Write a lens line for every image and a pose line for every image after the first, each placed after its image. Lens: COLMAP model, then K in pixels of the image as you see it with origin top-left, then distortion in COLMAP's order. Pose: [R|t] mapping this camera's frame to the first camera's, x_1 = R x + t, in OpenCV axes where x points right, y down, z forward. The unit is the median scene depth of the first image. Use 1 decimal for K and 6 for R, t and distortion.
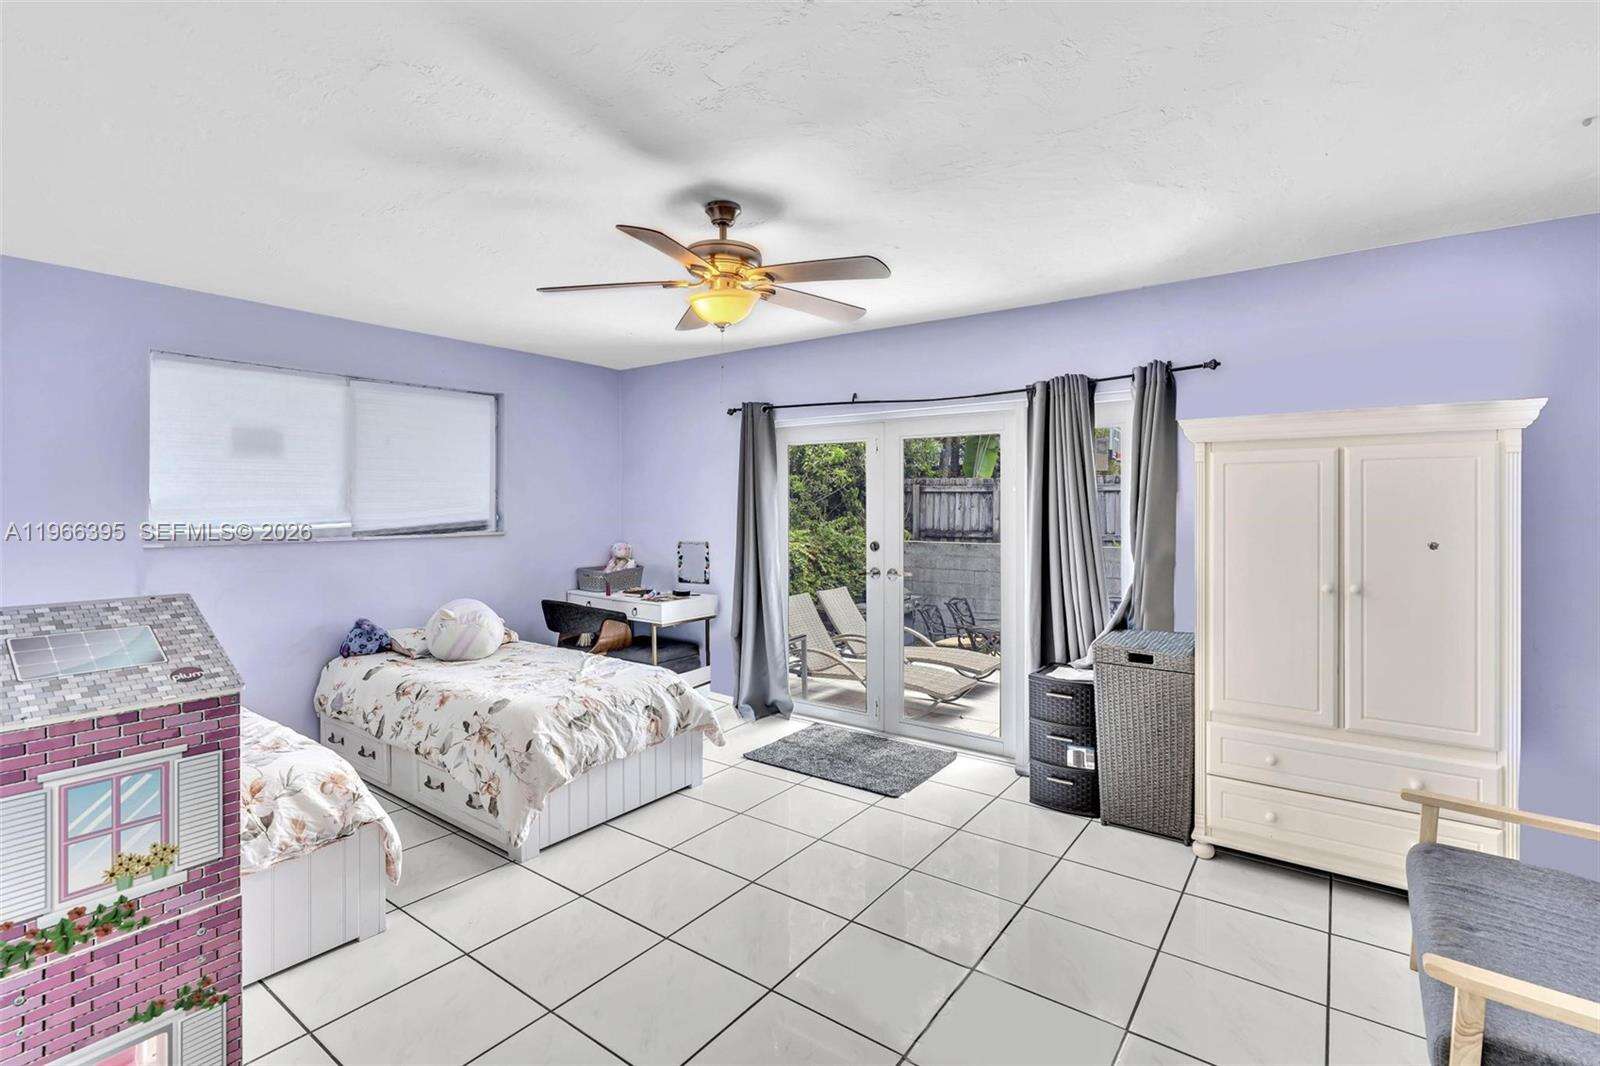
lens RADIAL K [[731.5, 0, 798.5], [0, 731.5, 516.7], [0, 0, 1]] dist [-0.005467, 0.000418]
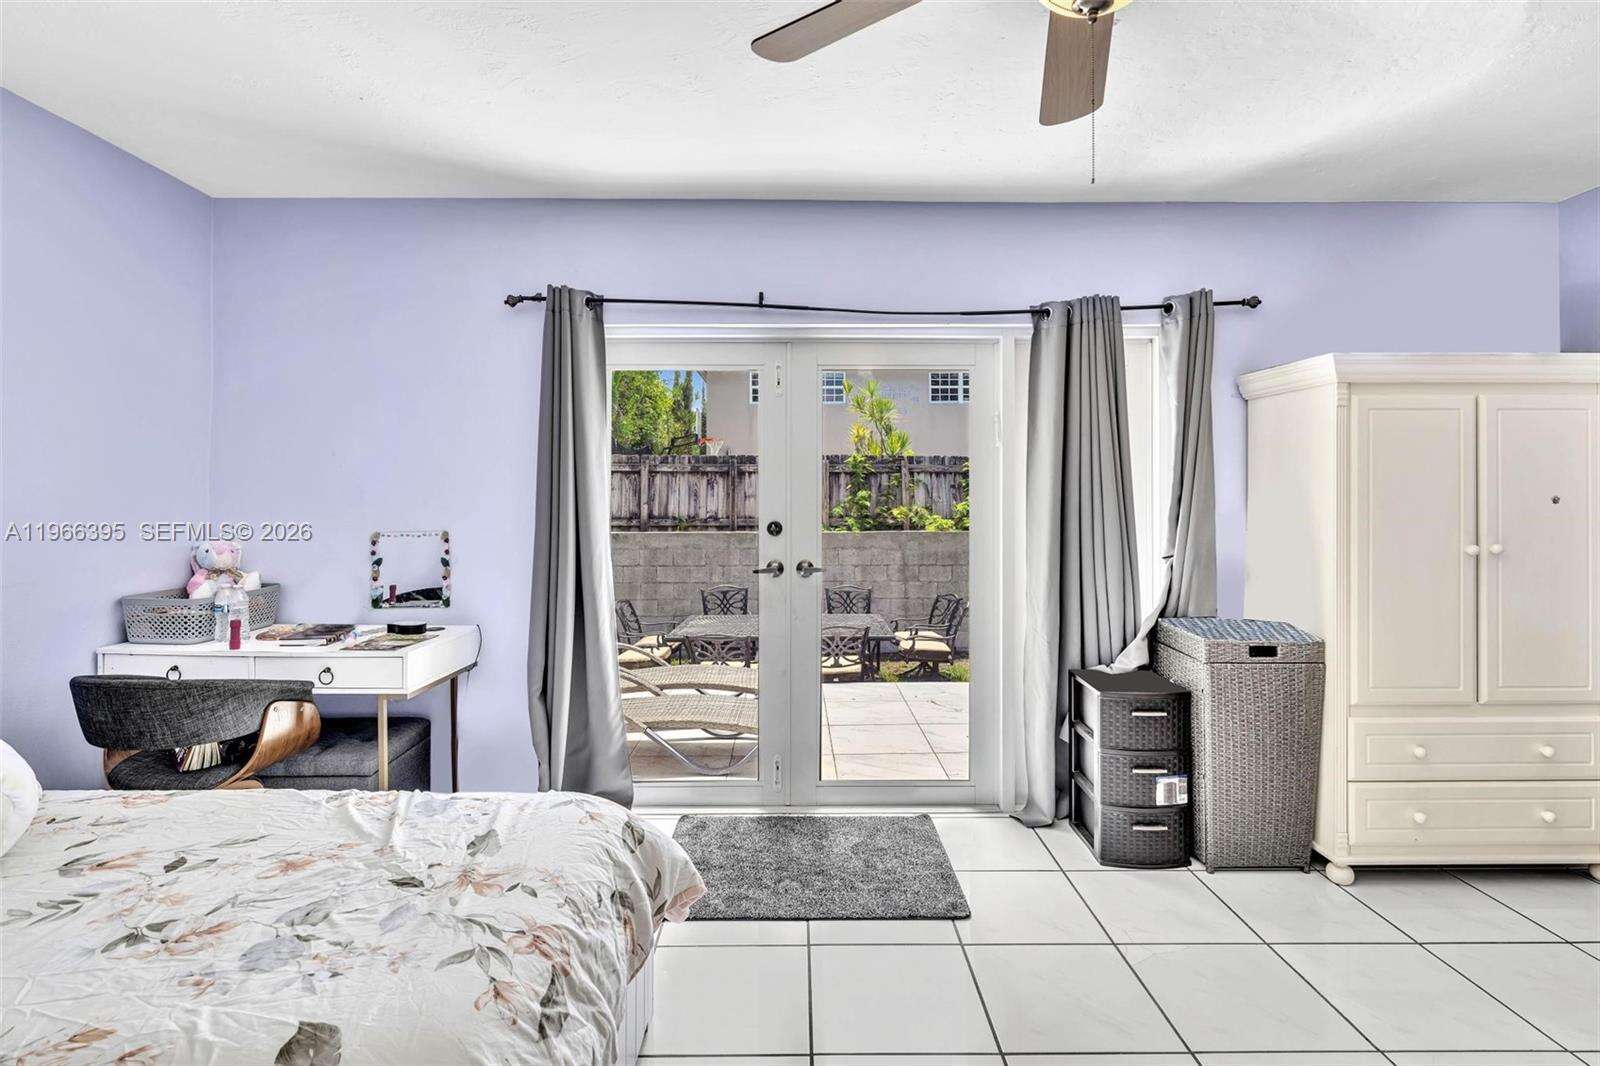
lens RADIAL K [[769.1, 0, 783.6], [0, 769.1, 497.3], [0, 0, 1]] dist [-0.002859, 0.000557]
pose [[0.802965, 0.000208, 0.596026, -0.318087], [0.009885, 0.999858, -0.013666, 0.022817], [-0.595944, 0.016865, 0.802849, 0.450464]]
